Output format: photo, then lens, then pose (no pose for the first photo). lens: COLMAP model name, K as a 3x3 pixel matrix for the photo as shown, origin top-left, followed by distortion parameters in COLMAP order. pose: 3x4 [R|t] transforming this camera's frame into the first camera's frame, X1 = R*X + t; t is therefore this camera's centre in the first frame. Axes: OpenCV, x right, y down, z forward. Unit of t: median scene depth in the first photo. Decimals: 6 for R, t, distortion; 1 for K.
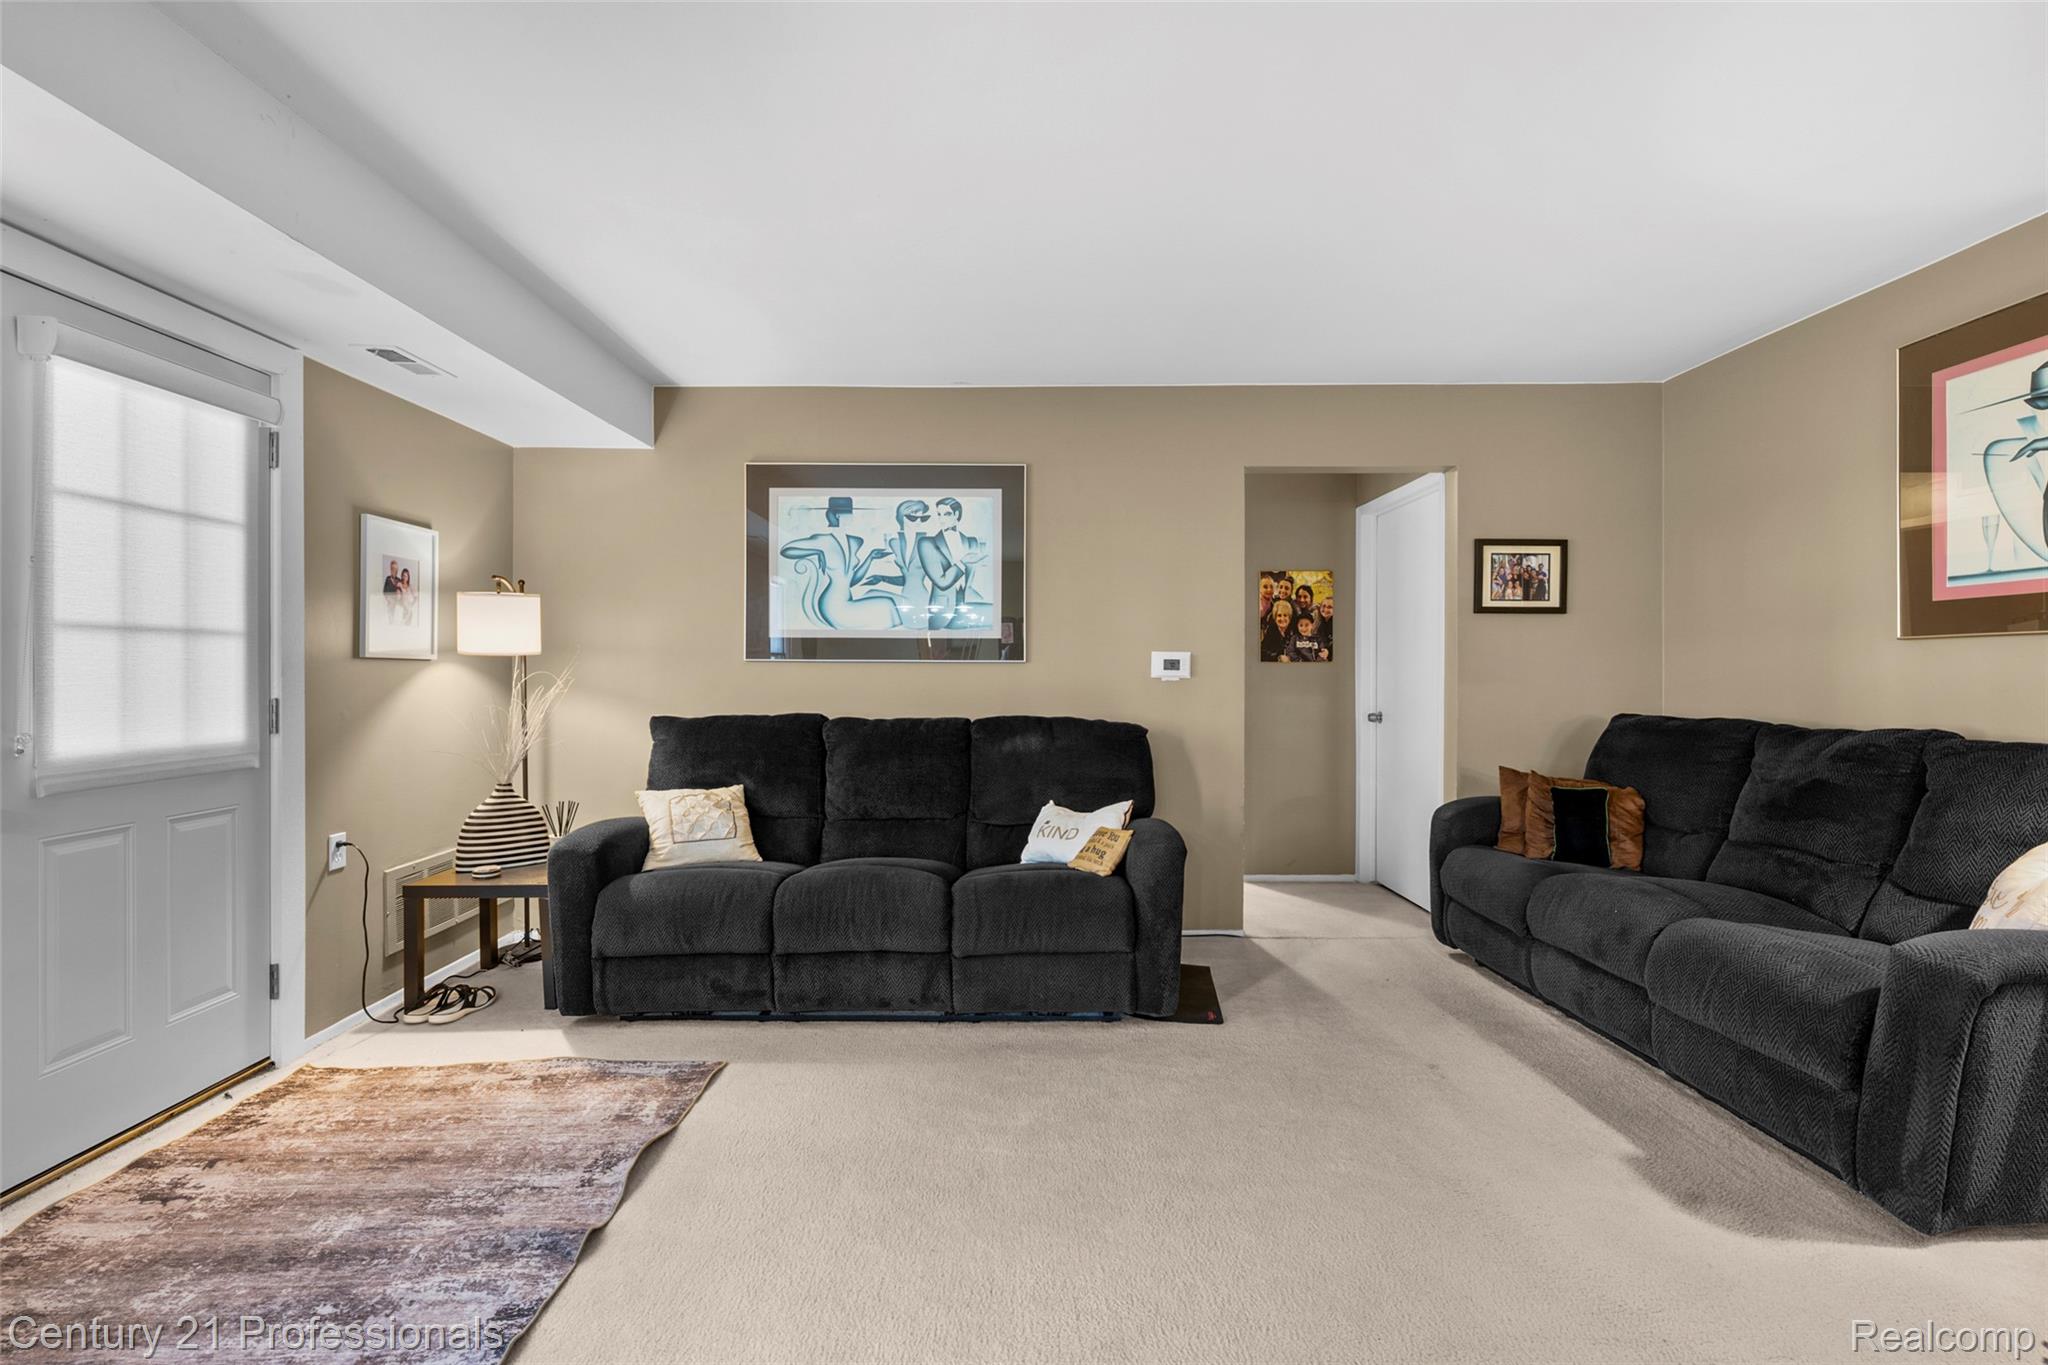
lens RADIAL K [[930.2, 0, 1026.0], [0, 930.2, 675.4], [0, 0, 1]] dist [0.001908, 0.000002]
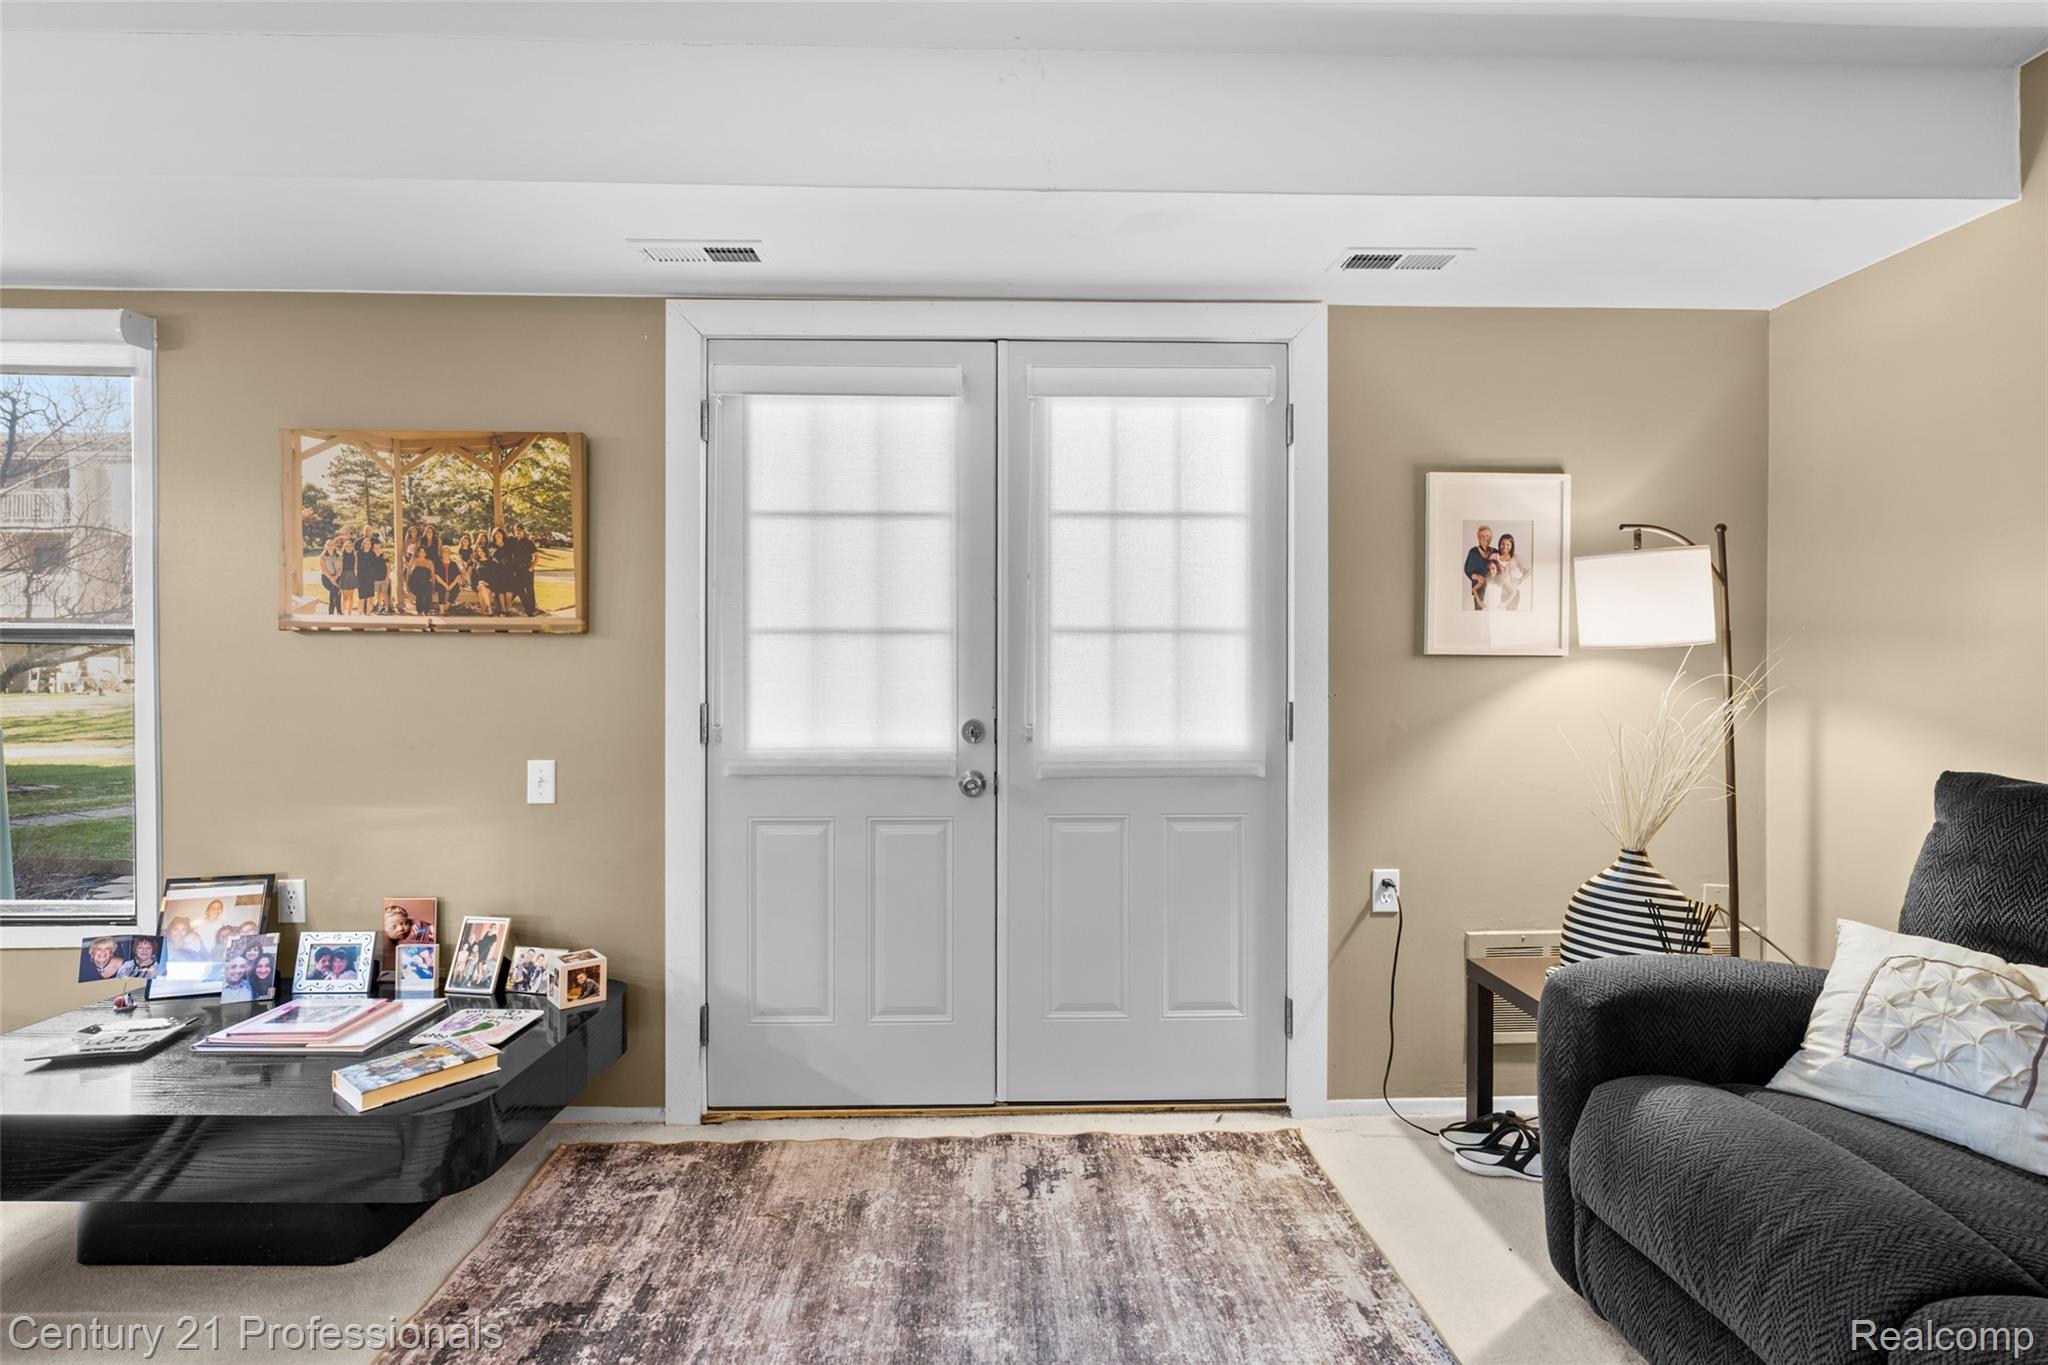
lens RADIAL K [[930.2, 0, 1024.5], [0, 930.2, 666.8], [0, 0, 1]] dist [0.001908, 0.000002]
pose [[0.028669, 0.000631, -0.999589, 0.080927], [-0.007512, 0.999972, 0.000416, -0.007708], [0.999561, 0.007497, 0.028673, 0.728774]]
